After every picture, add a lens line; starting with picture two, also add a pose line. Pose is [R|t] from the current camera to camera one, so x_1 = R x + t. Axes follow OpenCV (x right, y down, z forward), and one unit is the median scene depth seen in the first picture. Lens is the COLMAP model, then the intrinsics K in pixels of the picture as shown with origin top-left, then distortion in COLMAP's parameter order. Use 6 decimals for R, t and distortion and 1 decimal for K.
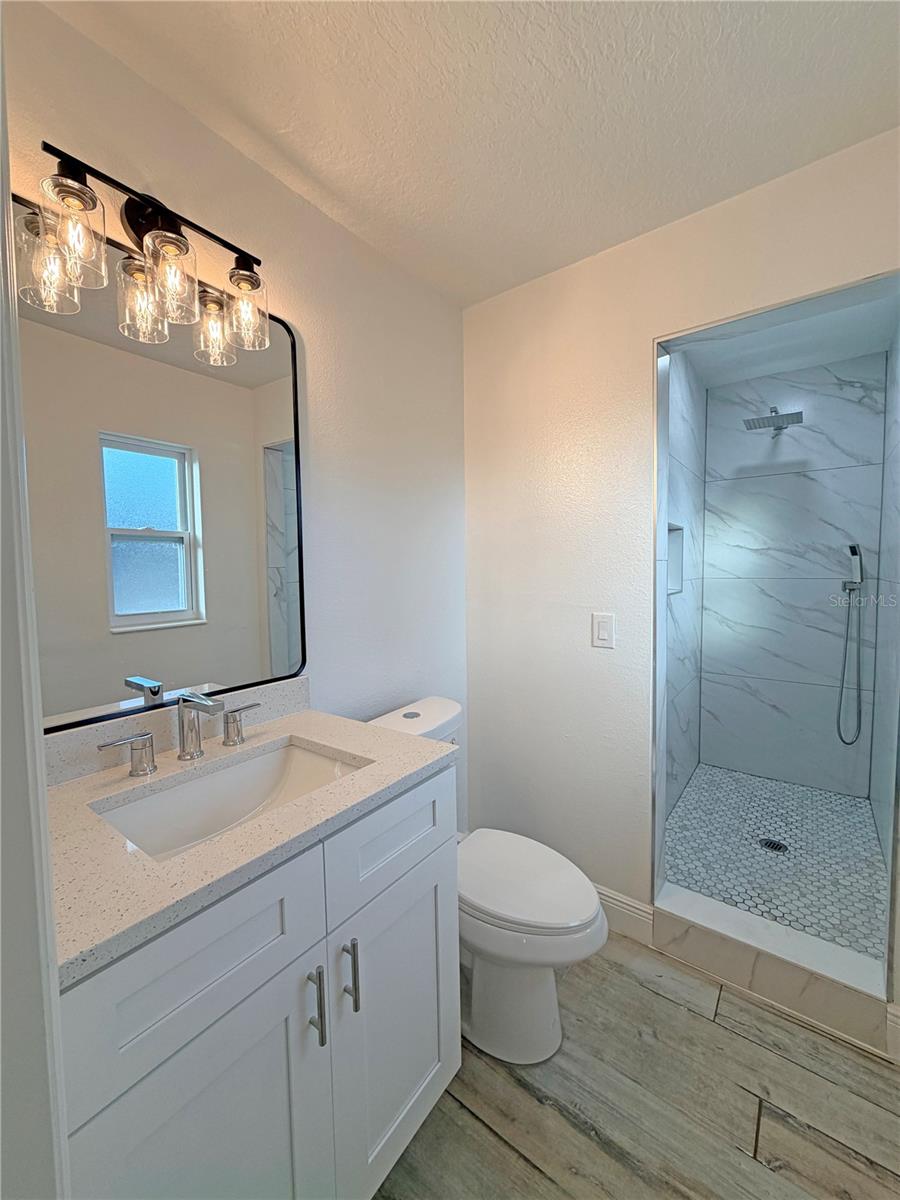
lens RADIAL K [[475.3, 0, 450.0], [0, 475.3, 595.7], [0, 0, 1]] dist [-0.000847, 0.000480]
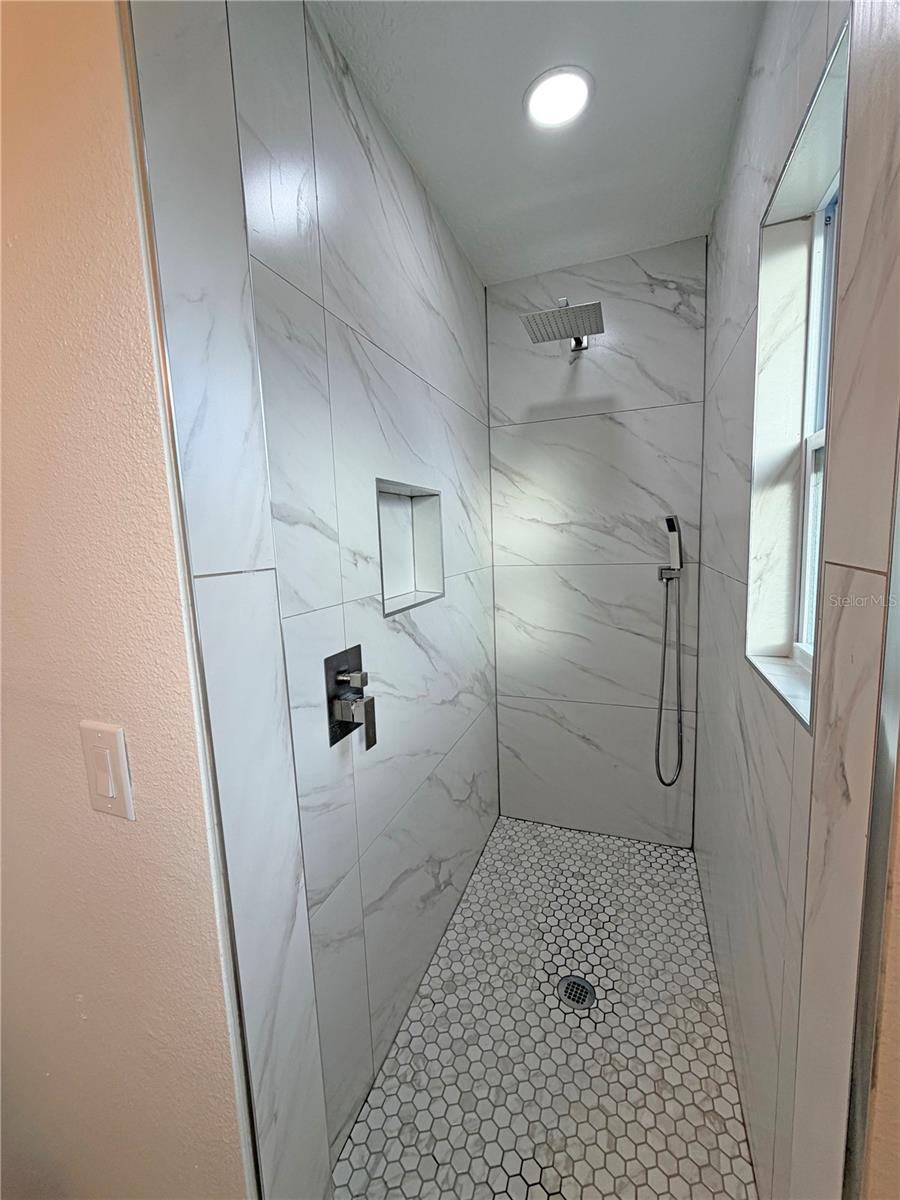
lens RADIAL K [[475.3, 0, 449.5], [0, 475.3, 595.1], [0, 0, 1]] dist [-0.000847, 0.000480]
pose [[0.959714, -0.059109, 0.274690, 0.324006], [0.044122, 0.997197, 0.060429, -0.046862], [-0.277492, -0.045874, 0.959632, 0.398075]]
